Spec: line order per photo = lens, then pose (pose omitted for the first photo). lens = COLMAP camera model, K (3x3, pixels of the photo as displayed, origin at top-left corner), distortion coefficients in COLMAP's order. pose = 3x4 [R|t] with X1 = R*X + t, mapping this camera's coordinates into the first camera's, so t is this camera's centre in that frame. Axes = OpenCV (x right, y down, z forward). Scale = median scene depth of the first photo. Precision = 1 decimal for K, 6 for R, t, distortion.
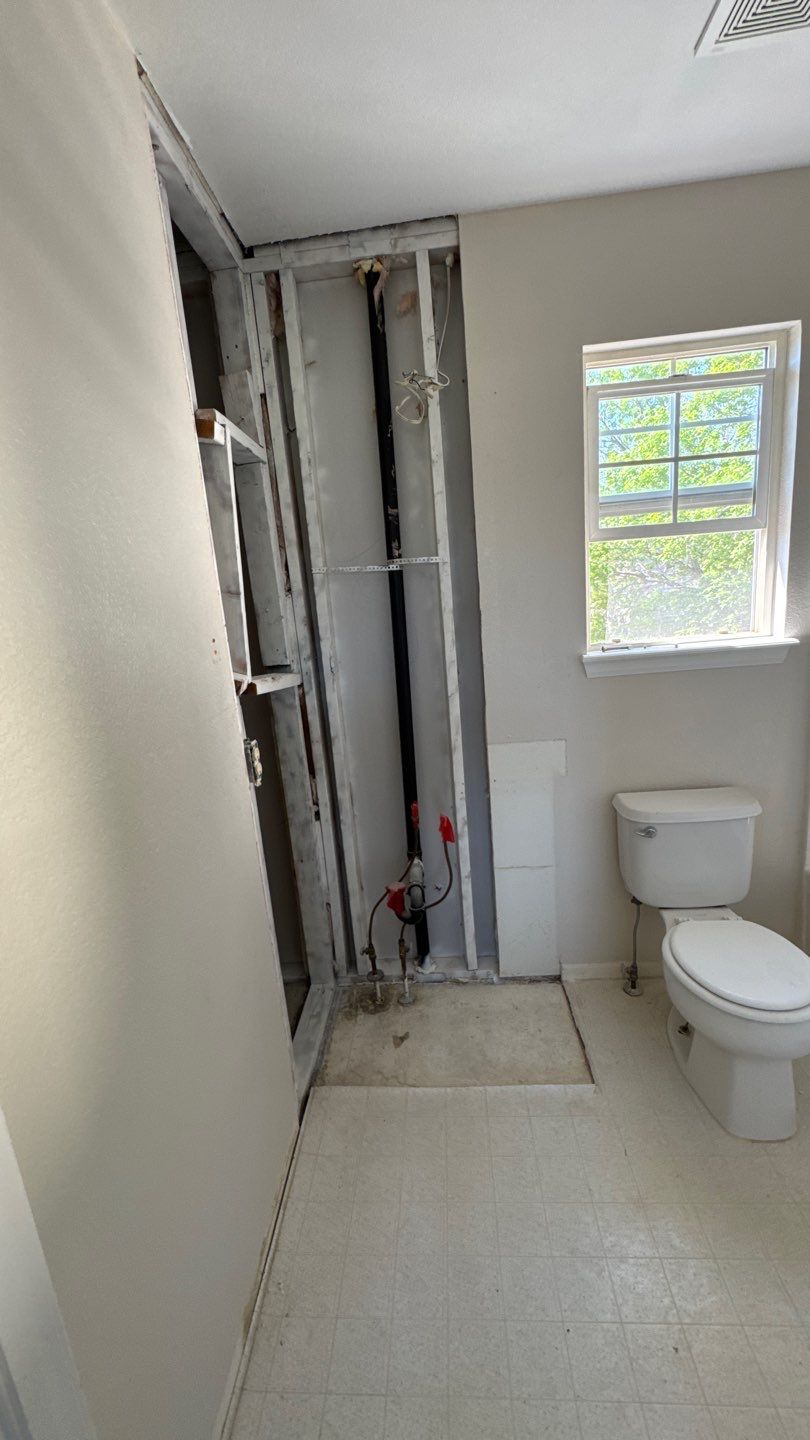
lens RADIAL K [[577.2, 0, 405.0], [0, 577.2, 720.0], [0, 0, 1]] dist [-0.000545, 0.000187]
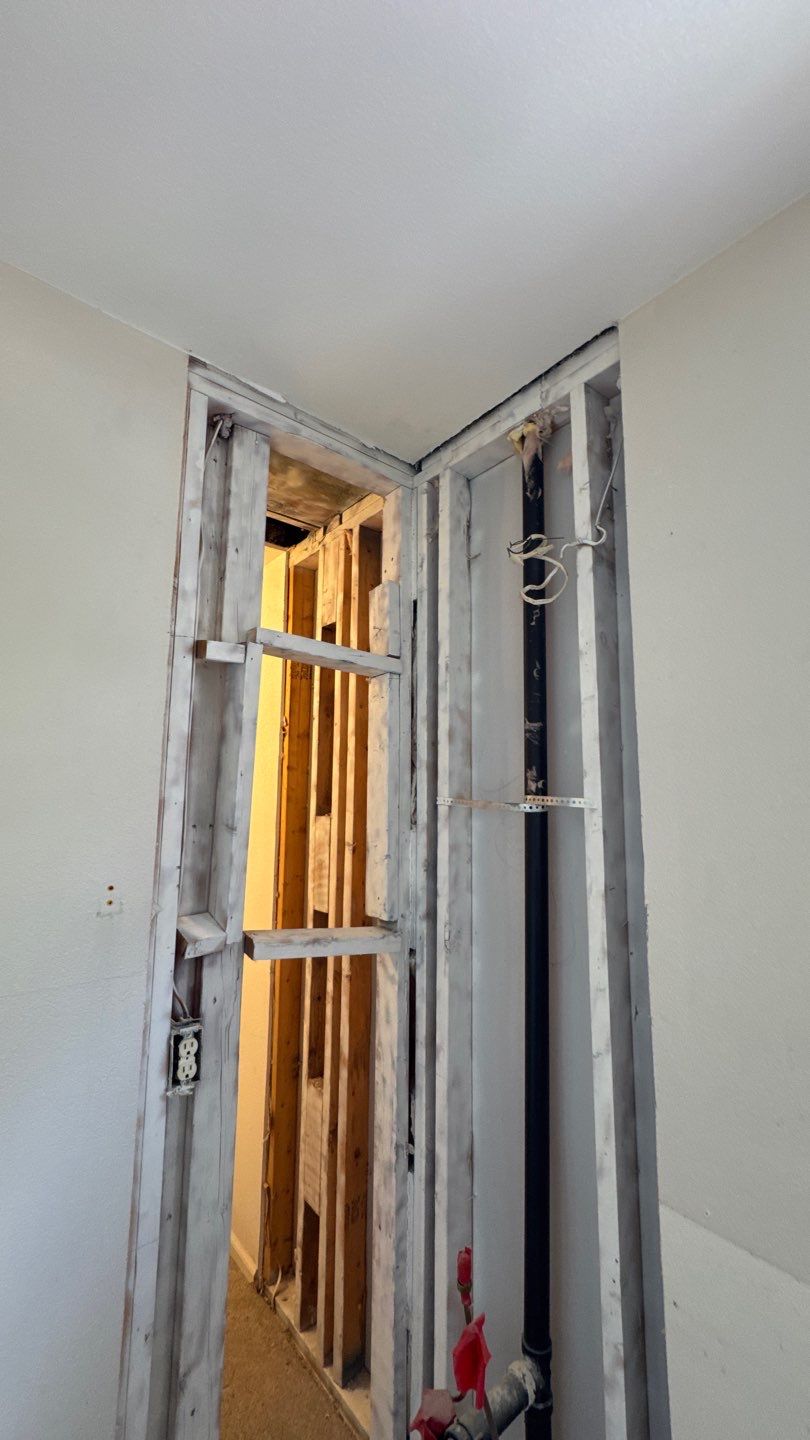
lens RADIAL K [[577.2, 0, 405.0], [0, 577.2, 720.0], [0, 0, 1]] dist [-0.000545, 0.000187]
pose [[0.675291, -0.008074, -0.737507, 0.395817], [-0.231506, 0.947084, -0.222345, -0.196164], [0.700276, 0.320885, 0.637688, 0.495264]]
